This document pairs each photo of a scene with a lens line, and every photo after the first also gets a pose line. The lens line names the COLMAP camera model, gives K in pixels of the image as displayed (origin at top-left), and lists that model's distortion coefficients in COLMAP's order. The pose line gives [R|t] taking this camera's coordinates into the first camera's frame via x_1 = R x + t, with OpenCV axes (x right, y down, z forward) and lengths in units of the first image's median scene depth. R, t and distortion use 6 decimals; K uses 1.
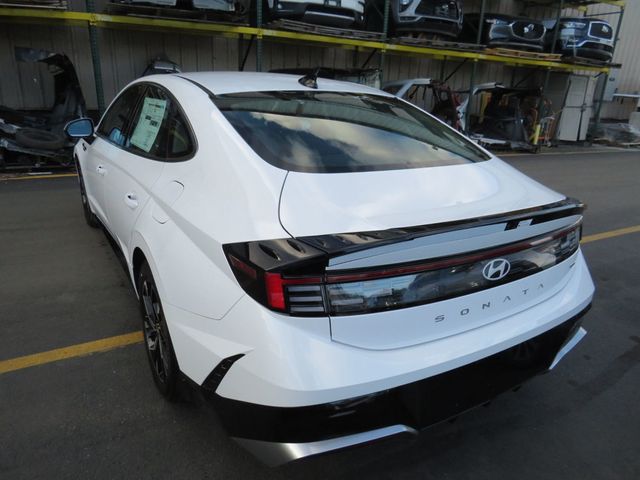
lens RADIAL K [[468.4, 0, 311.2], [0, 468.4, 238.8], [0, 0, 1]] dist [-0.035695, 0.002975]
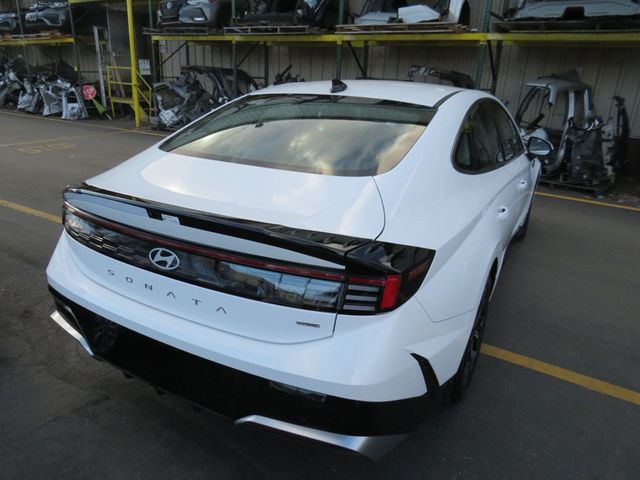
lens RADIAL K [[454.5, 0, 320.0], [0, 454.5, 240.0], [0, 0, 1]] dist [0.009281, 0.009206]
pose [[0.511008, 0.278535, -0.813197, 0.270855], [-0.309337, 0.942251, 0.128353, -0.040507], [0.801986, 0.185962, 0.567659, 0.140635]]
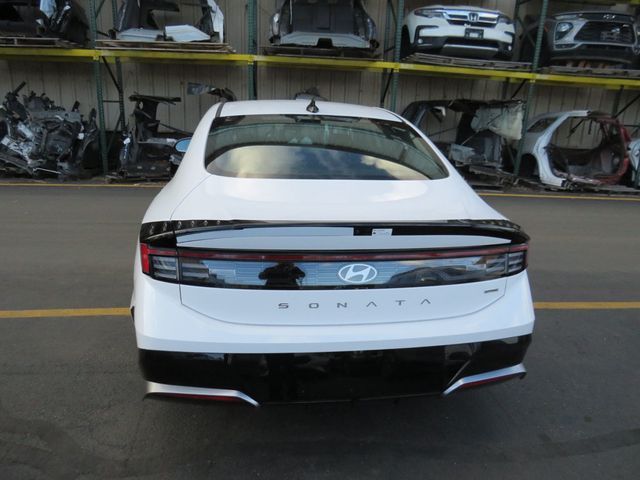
lens RADIAL K [[461.4, 0, 310.1], [0, 461.4, 242.1], [0, 0, 1]] dist [-0.018312, 0.007626]
pose [[0.919489, 0.106021, -0.378549, 0.137359], [-0.127891, 0.991238, -0.033026, 0.008604], [0.371731, 0.078780, 0.924992, -0.003785]]
